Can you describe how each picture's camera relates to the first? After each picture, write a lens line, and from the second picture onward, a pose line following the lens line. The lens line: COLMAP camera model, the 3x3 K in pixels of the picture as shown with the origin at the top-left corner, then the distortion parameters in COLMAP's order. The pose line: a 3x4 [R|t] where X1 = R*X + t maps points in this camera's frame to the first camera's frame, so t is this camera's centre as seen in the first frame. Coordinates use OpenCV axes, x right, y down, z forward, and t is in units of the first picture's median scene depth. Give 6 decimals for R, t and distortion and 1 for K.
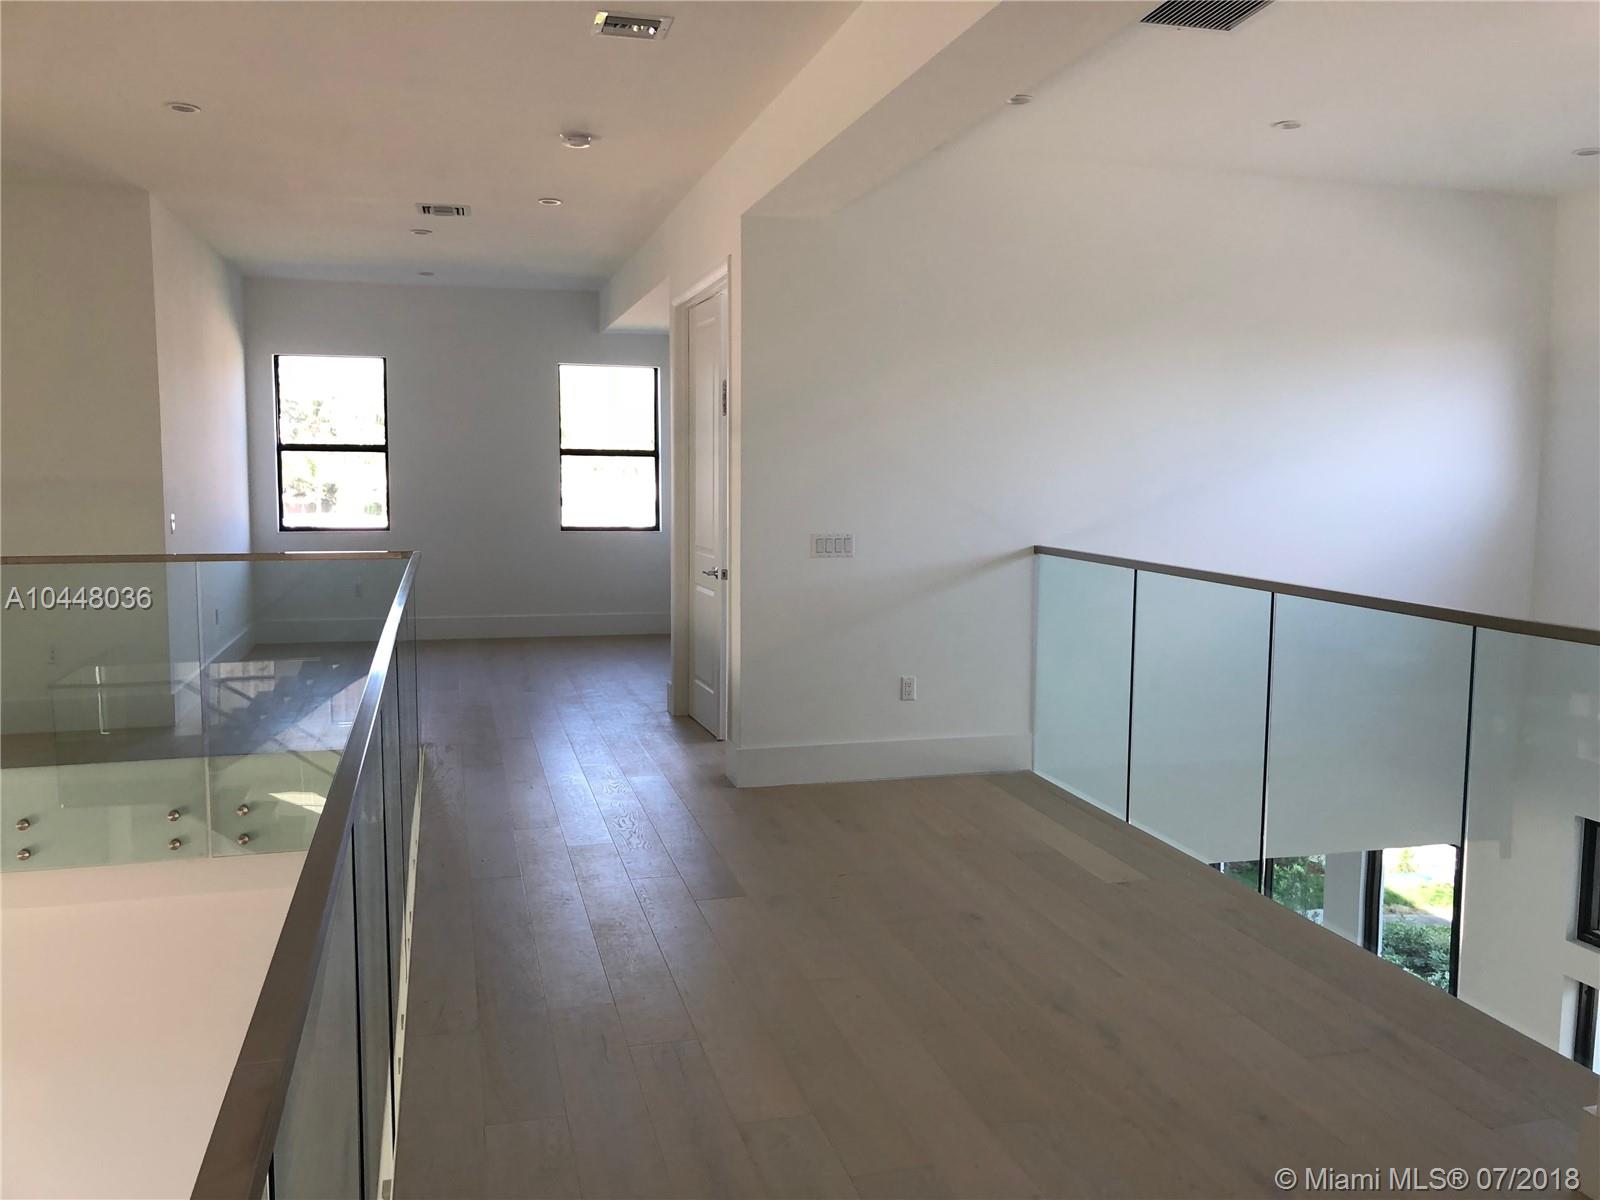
lens RADIAL K [[1275.9, 0, 800.0], [0, 1275.9, 600.0], [0, 0, 1]] dist [0.004897, 0.002177]
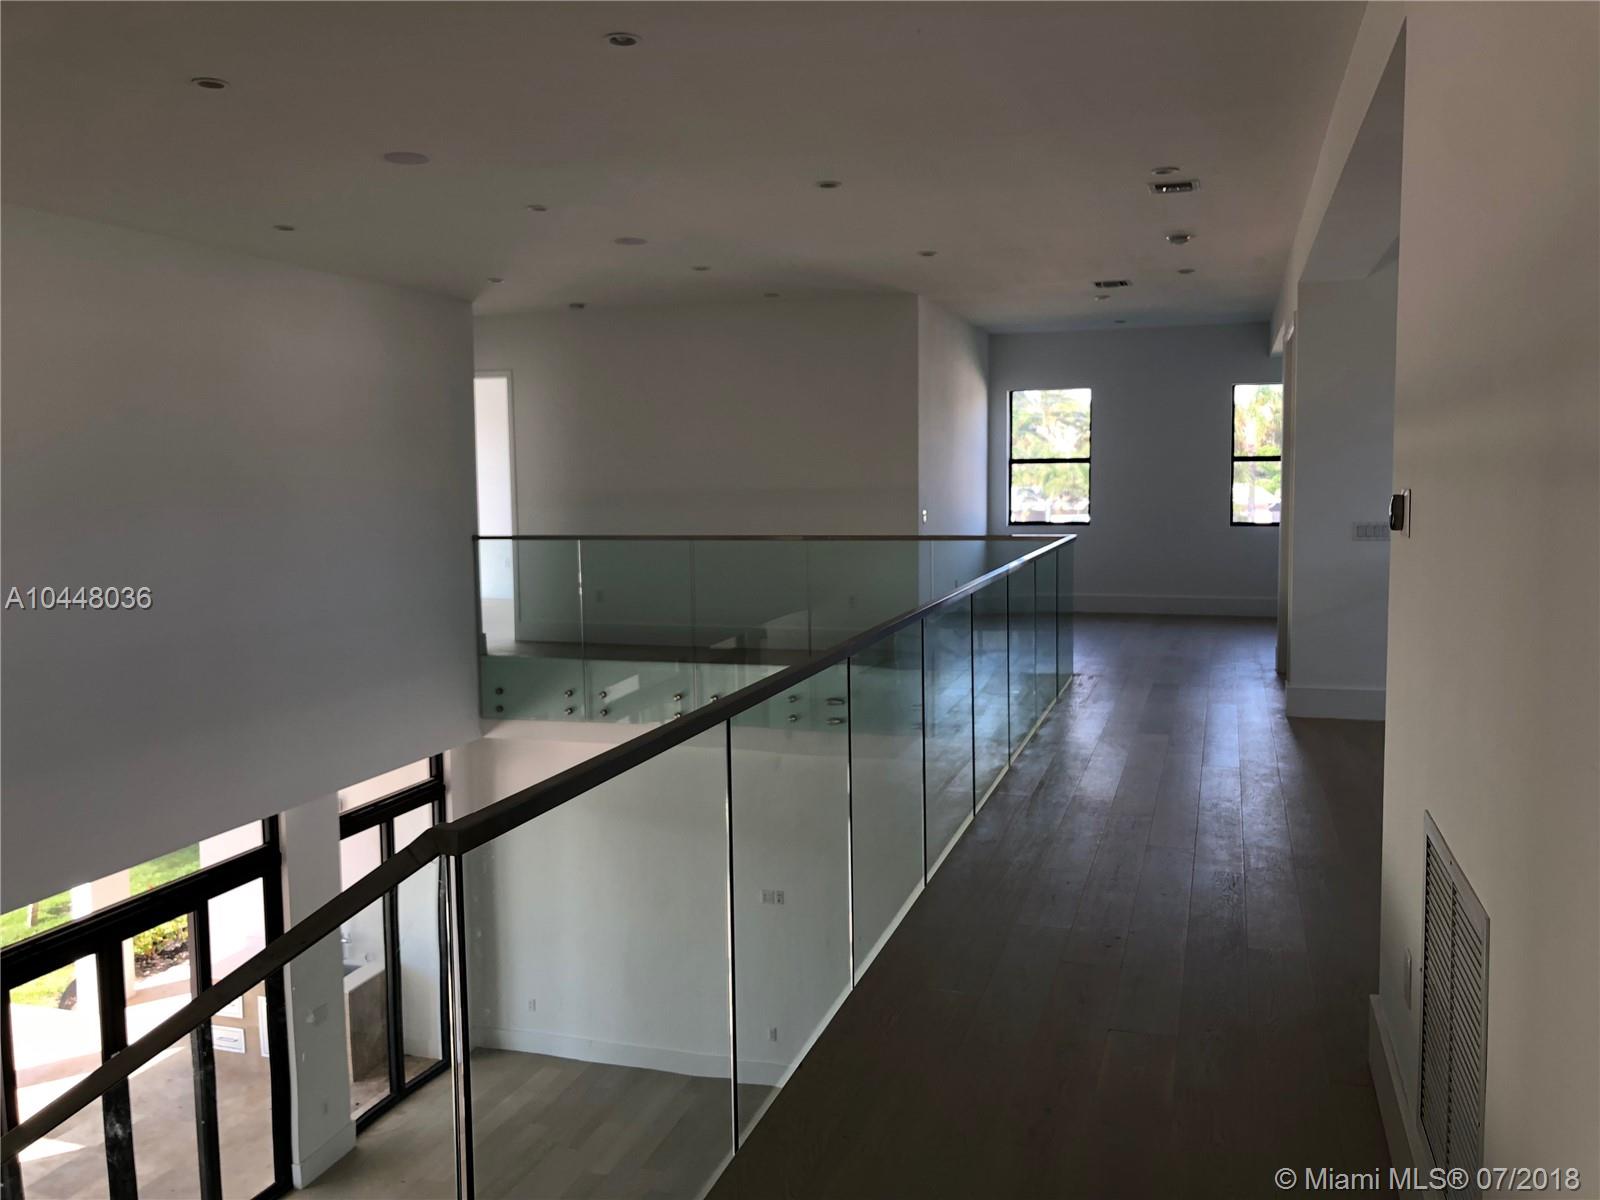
lens RADIAL K [[1318.2, 0, 800.0], [0, 1318.2, 600.0], [0, 0, 1]] dist [0.000607, -0.000041]
pose [[0.829034, 0.037075, -0.557968, 0.183735], [-0.041594, 0.999124, 0.004588, 0.028243], [0.557650, 0.019405, 0.829850, -0.258408]]
